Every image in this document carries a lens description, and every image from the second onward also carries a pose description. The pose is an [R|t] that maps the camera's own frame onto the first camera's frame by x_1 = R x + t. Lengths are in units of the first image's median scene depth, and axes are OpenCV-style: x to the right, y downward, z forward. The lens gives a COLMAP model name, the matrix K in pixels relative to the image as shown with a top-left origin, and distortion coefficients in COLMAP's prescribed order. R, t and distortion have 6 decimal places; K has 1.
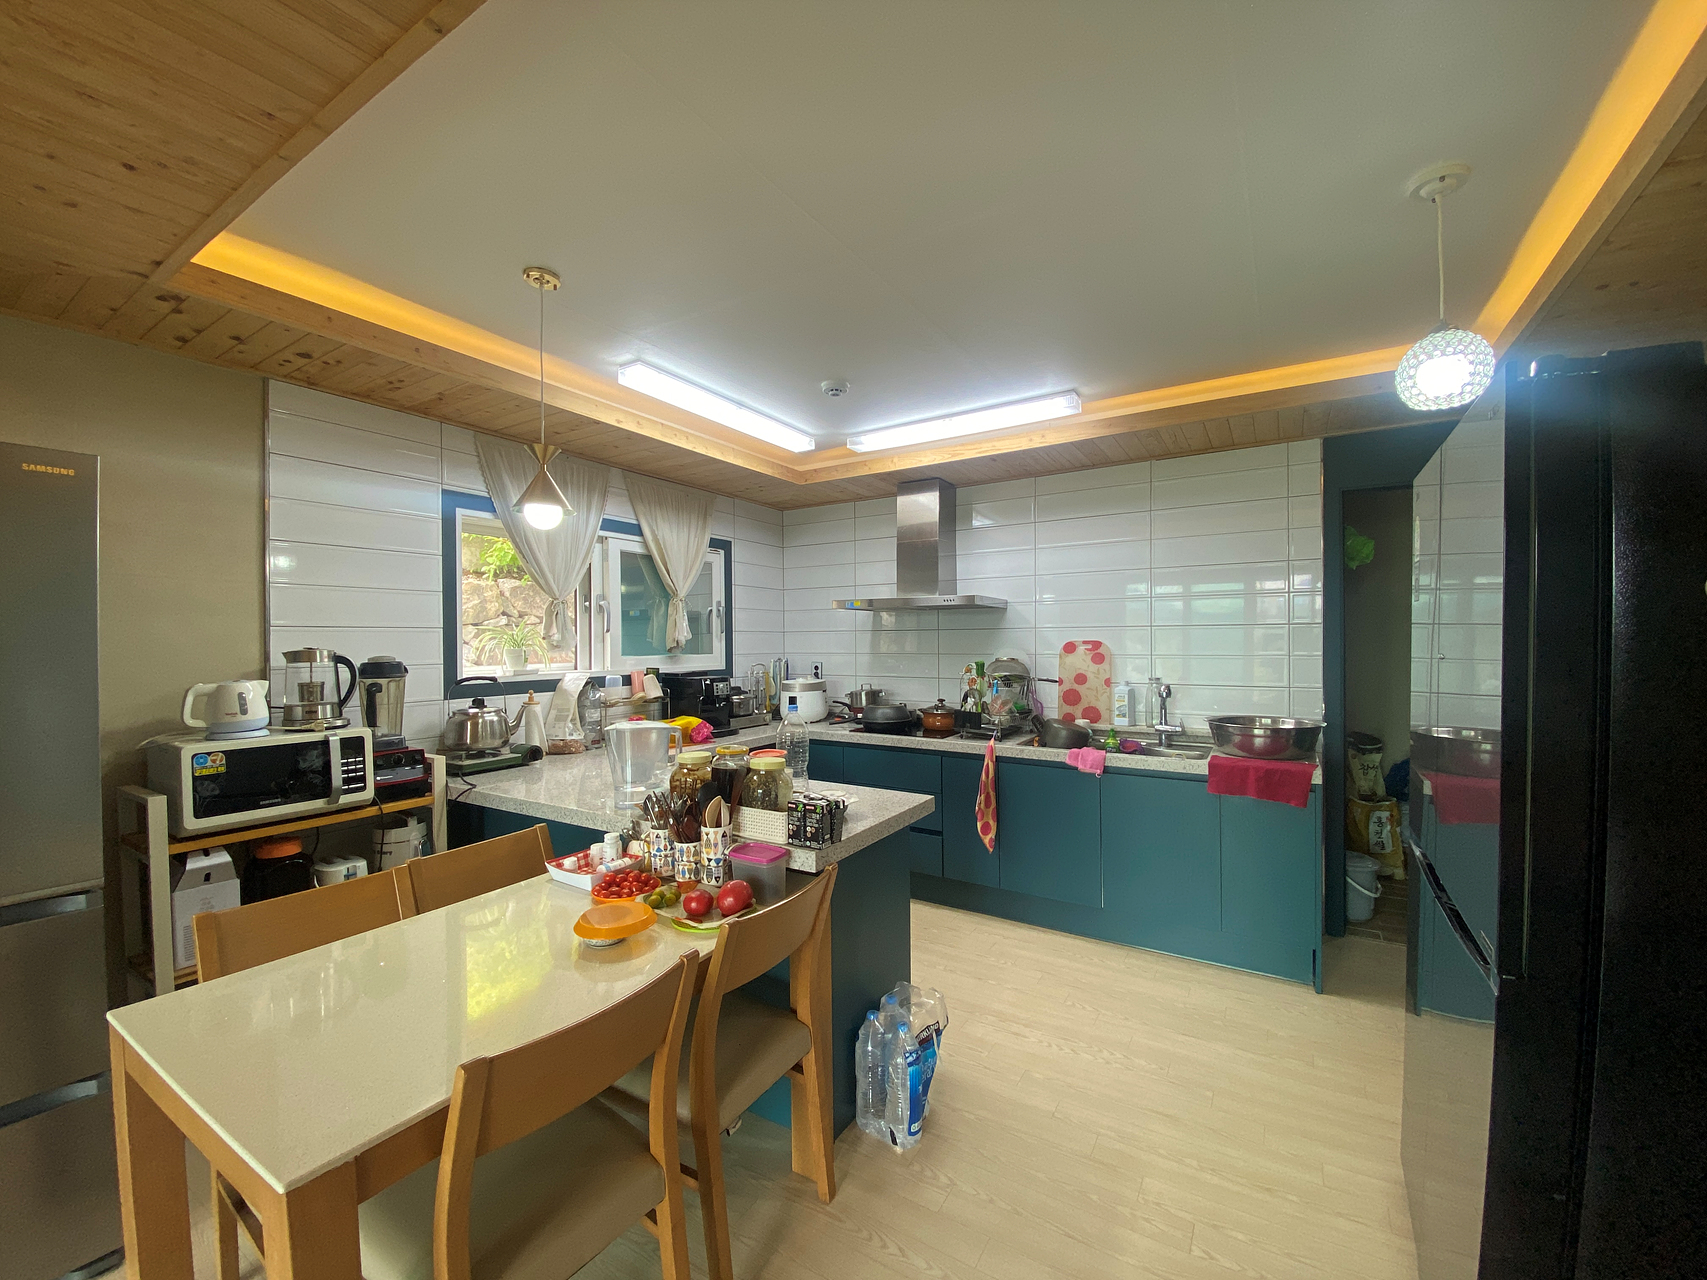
lens RADIAL K [[681.5, 0, 865.6], [0, 681.5, 642.7], [0, 0, 1]] dist [-0.009651, -0.009660]
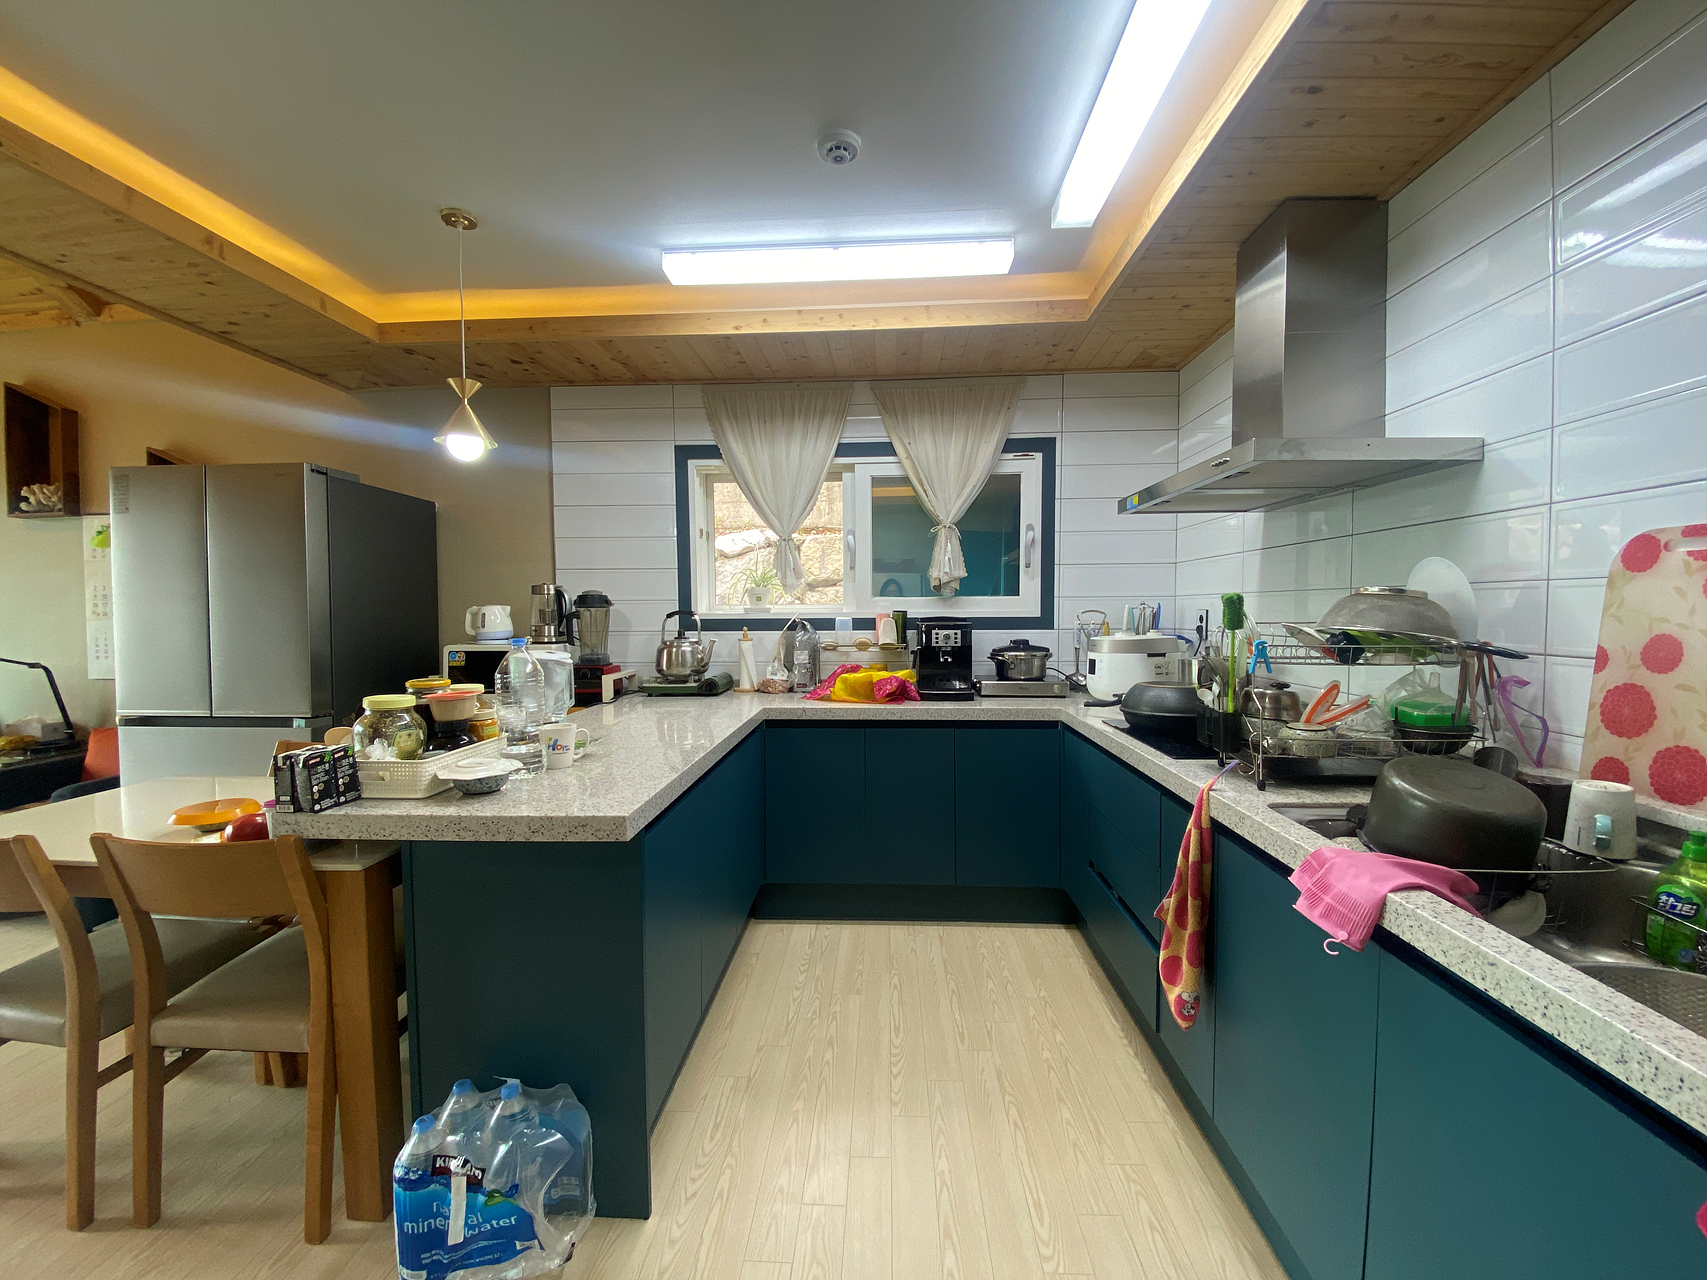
lens RADIAL K [[681.5, 0, 851.4], [0, 681.5, 650.1], [0, 0, 1]] dist [-0.009651, -0.009660]
pose [[0.471029, 0.054649, -0.880423, 0.421878], [-0.000422, 0.998093, 0.061727, 0.035504], [0.882118, -0.028704, 0.470154, 0.569872]]
